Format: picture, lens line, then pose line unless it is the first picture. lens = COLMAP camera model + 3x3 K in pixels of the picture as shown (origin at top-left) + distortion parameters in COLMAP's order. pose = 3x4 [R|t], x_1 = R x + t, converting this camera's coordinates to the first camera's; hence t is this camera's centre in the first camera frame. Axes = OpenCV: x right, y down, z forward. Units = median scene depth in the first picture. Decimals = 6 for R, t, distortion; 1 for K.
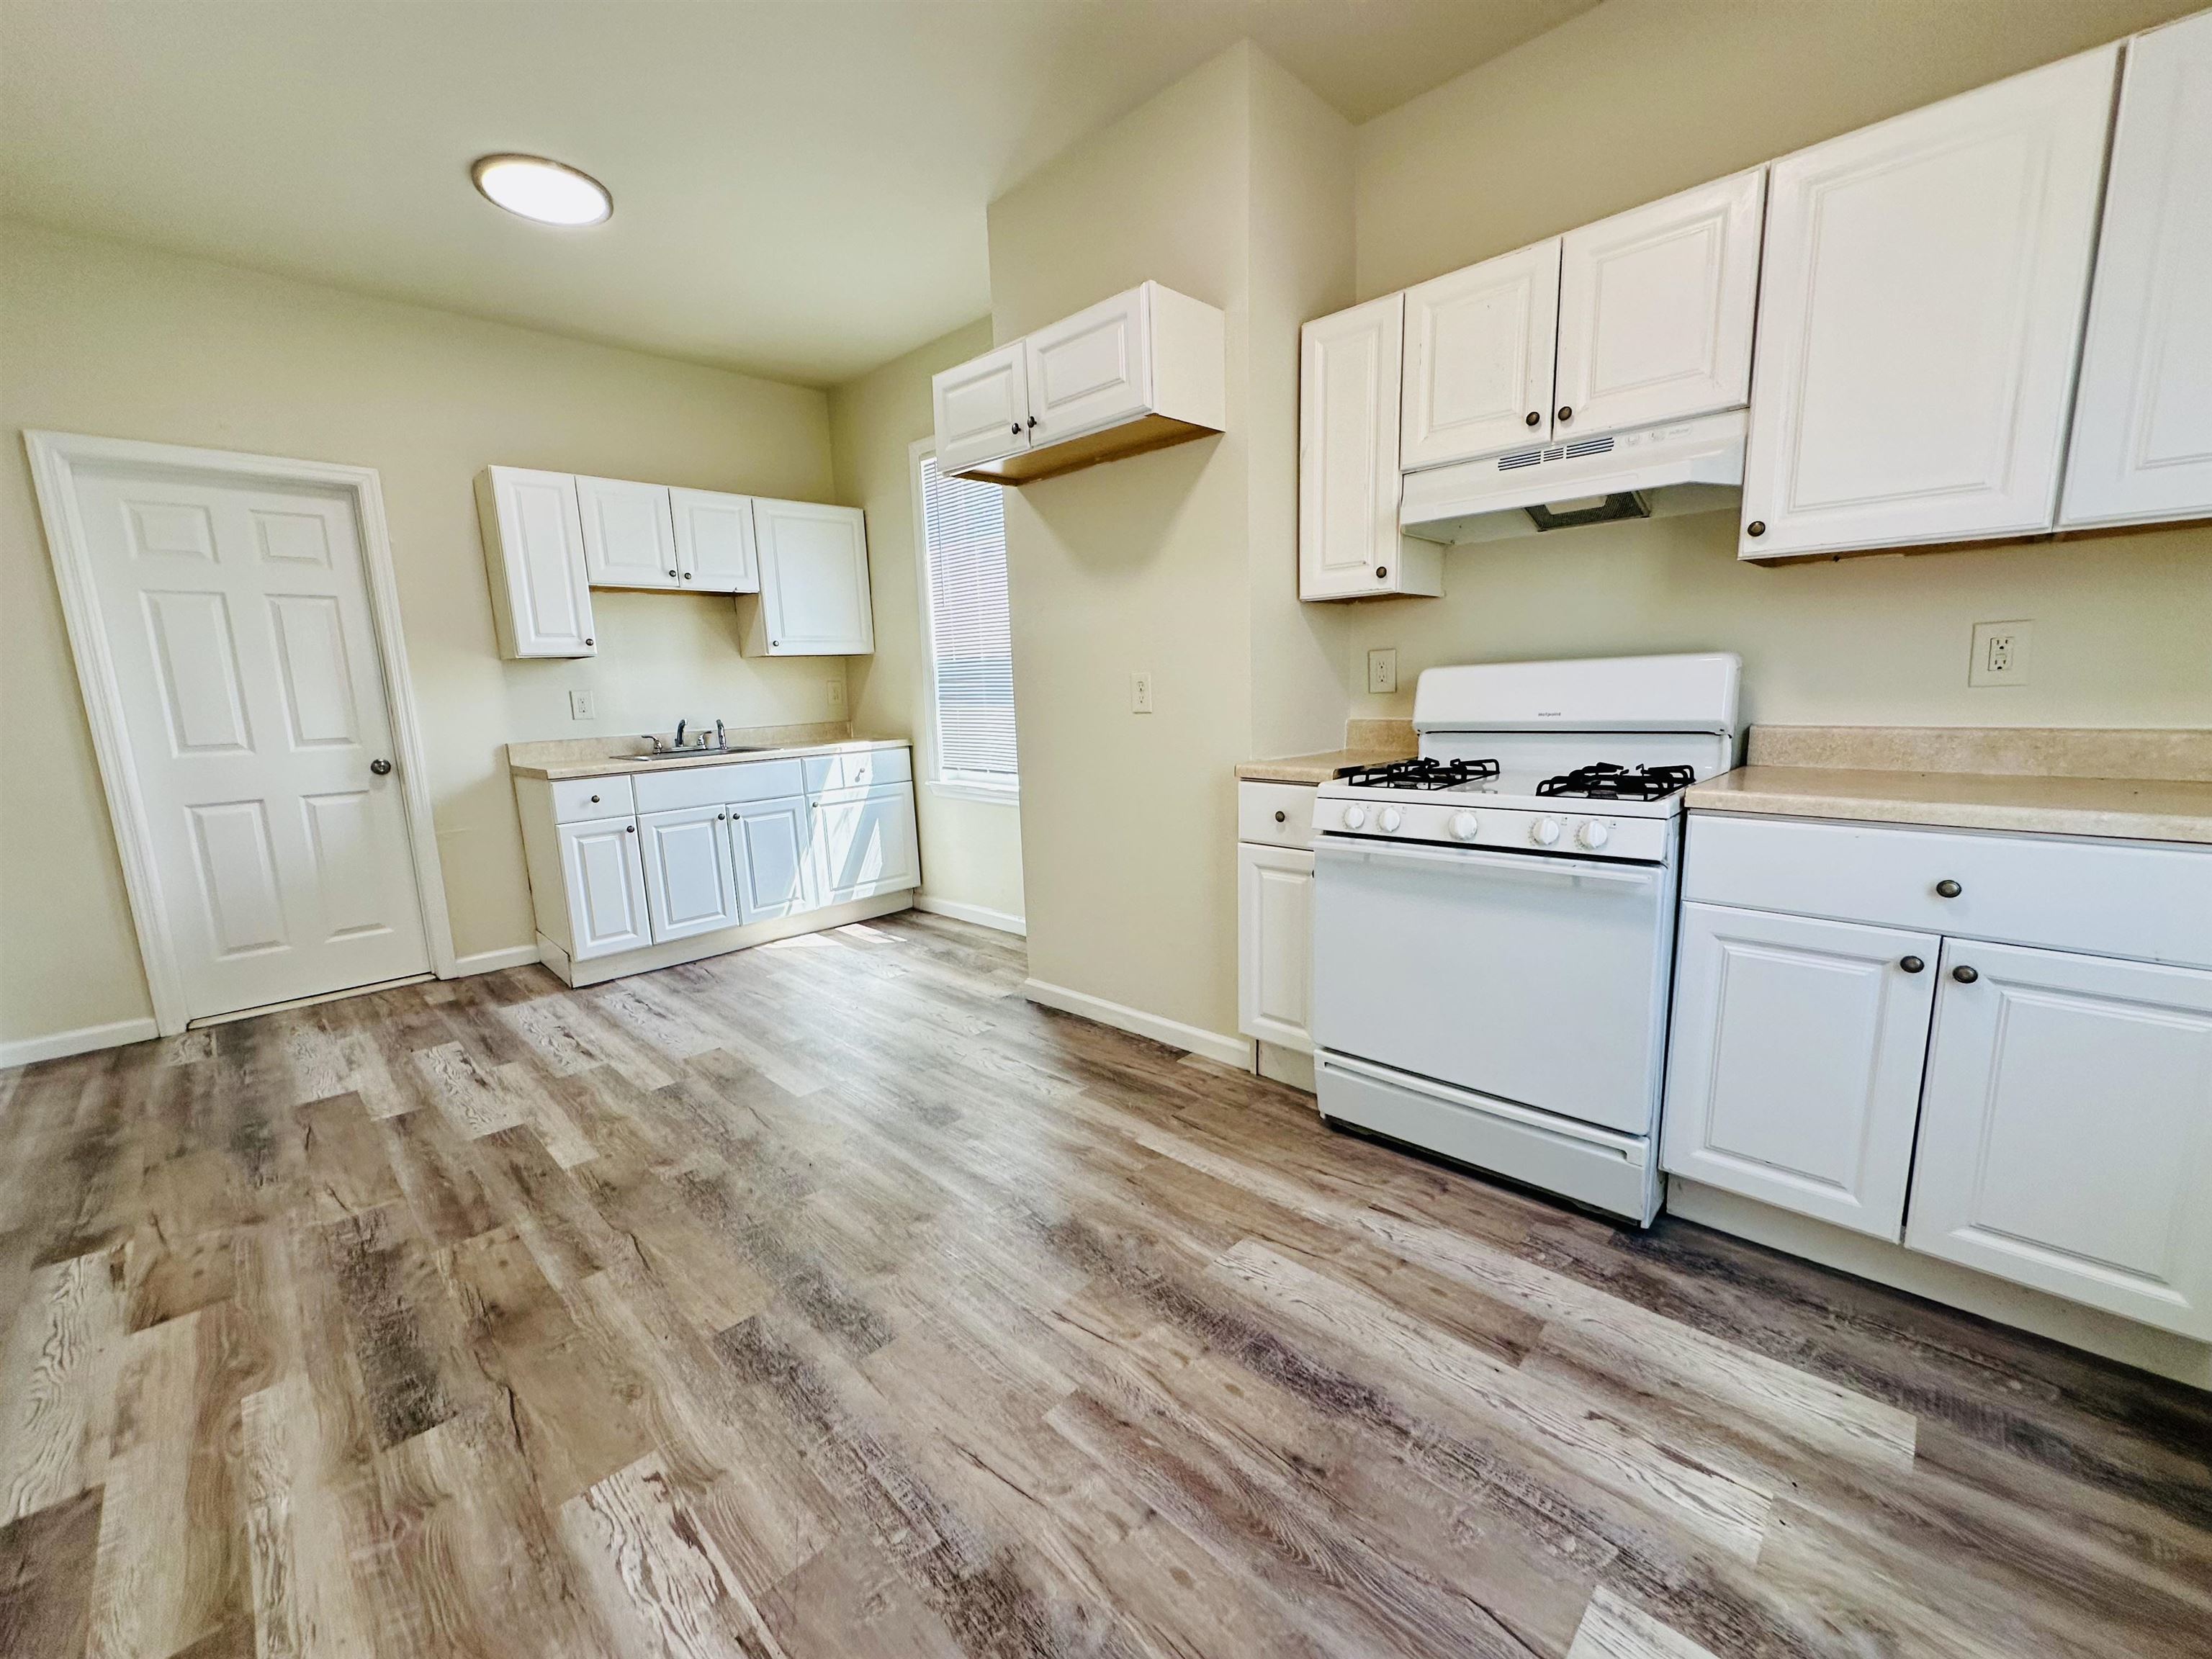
lens RADIAL K [[879.5, 0, 1107.2], [0, 879.5, 832.3], [0, 0, 1]] dist [-0.002389, 0.000337]
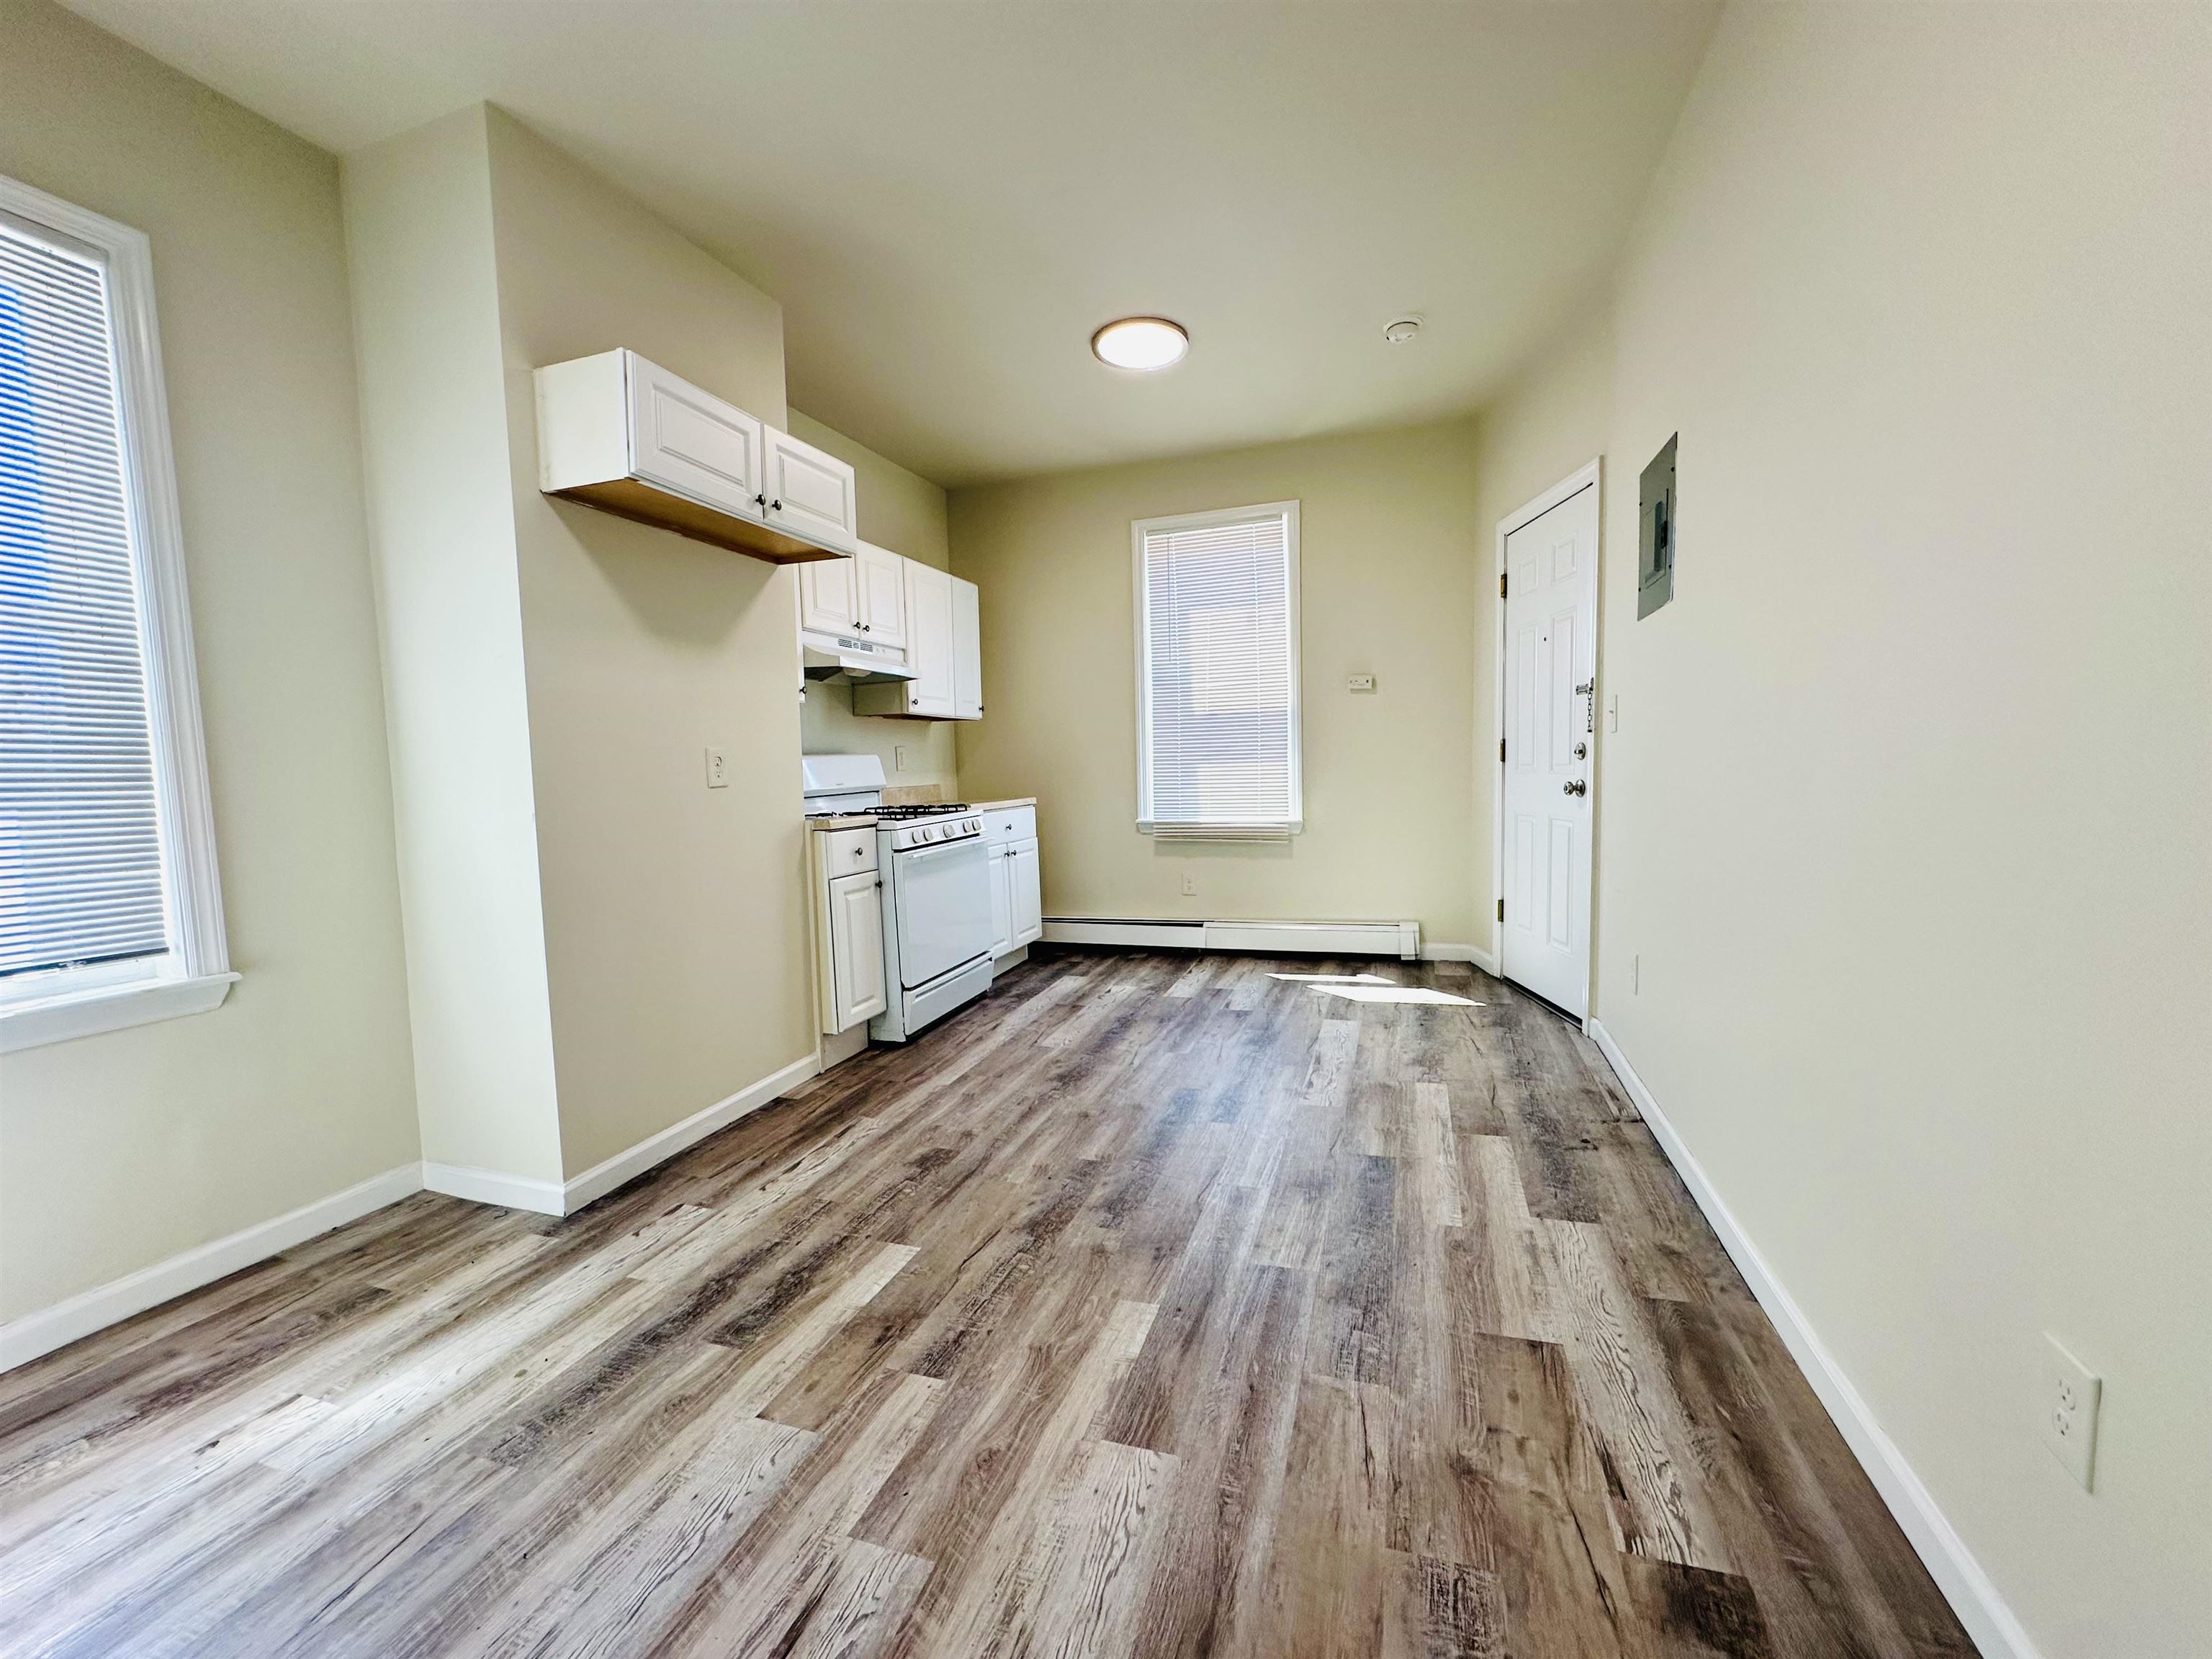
lens RADIAL K [[879.5, 0, 1107.7], [0, 879.5, 829.7], [0, 0, 1]] dist [-0.002389, 0.000337]
pose [[-0.425244, -0.021660, 0.904820, -1.432198], [0.199651, 0.972843, 0.117119, -0.156656], [-0.882784, 0.230452, -0.409371, 1.381205]]
